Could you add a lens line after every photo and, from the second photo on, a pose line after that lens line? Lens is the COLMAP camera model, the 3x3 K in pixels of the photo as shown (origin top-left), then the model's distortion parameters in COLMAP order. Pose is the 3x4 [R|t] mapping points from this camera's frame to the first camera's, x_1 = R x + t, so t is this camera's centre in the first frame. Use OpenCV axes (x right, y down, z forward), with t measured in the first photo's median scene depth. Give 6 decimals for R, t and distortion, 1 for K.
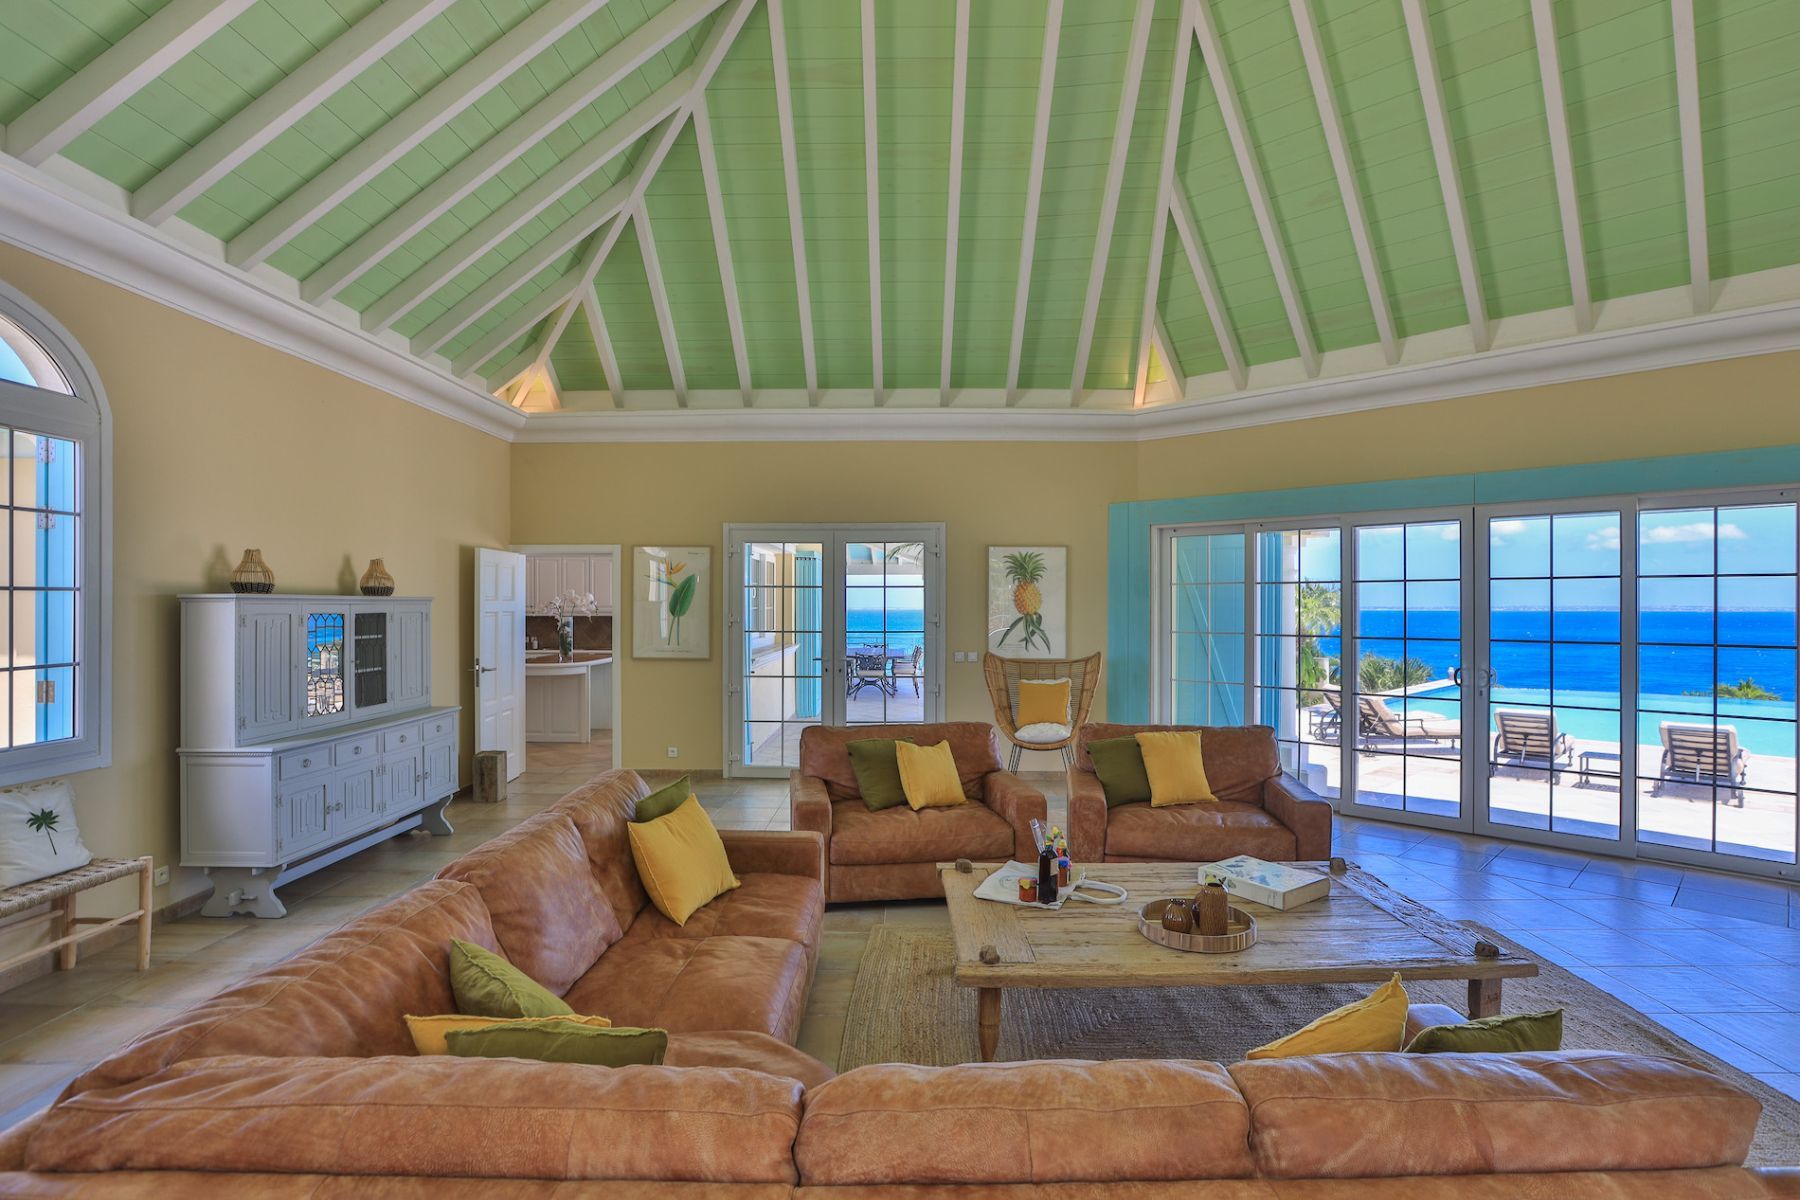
lens RADIAL K [[908.7, 0, 948.7], [0, 908.7, 577.8], [0, 0, 1]] dist [-0.012614, 0.000363]
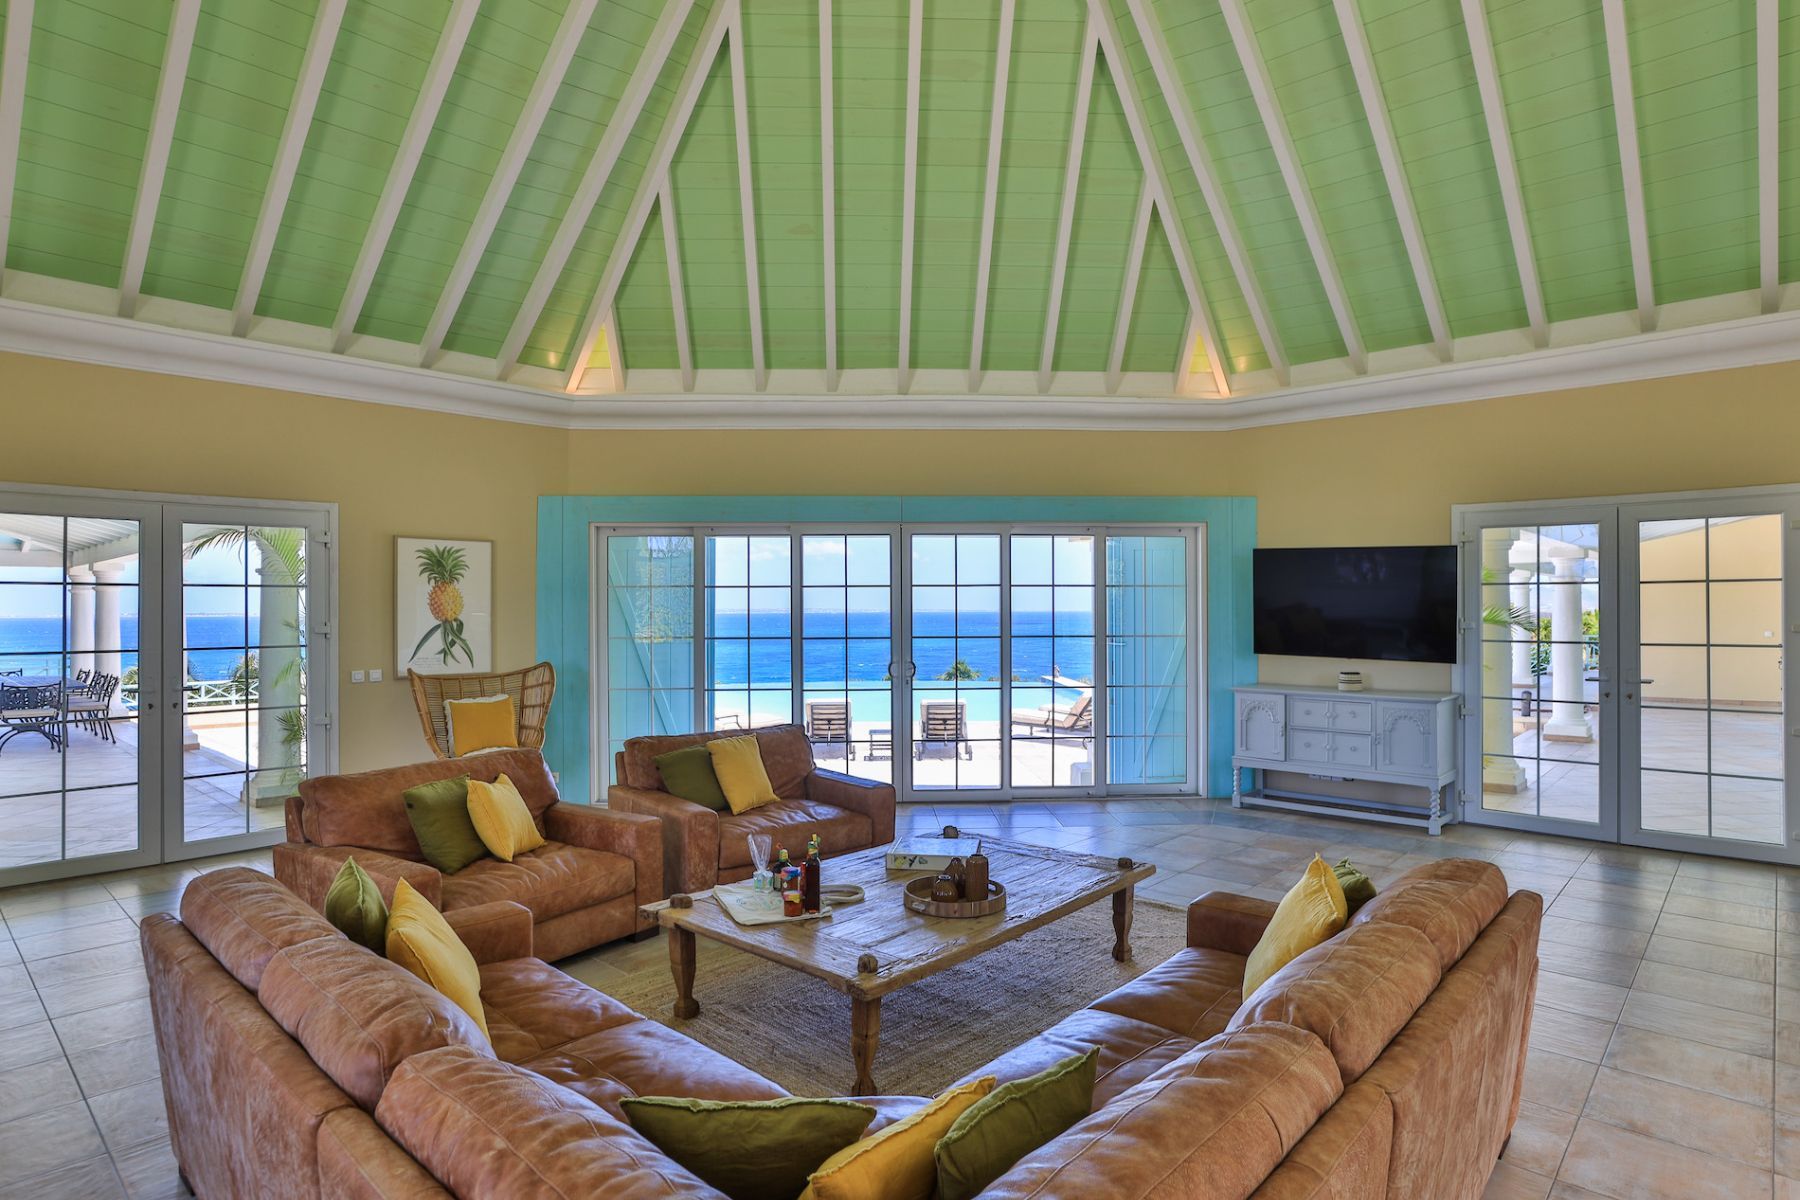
lens RADIAL K [[966.9, 0, 900.0], [0, 966.9, 600.0], [0, 0, 1]] dist [-0.092283, 0.069761]
pose [[0.694951, 0.003512, 0.719048, -0.258865], [-0.017550, 0.999773, 0.012079, 0.003200], [-0.718843, -0.021013, 0.694855, 0.100755]]
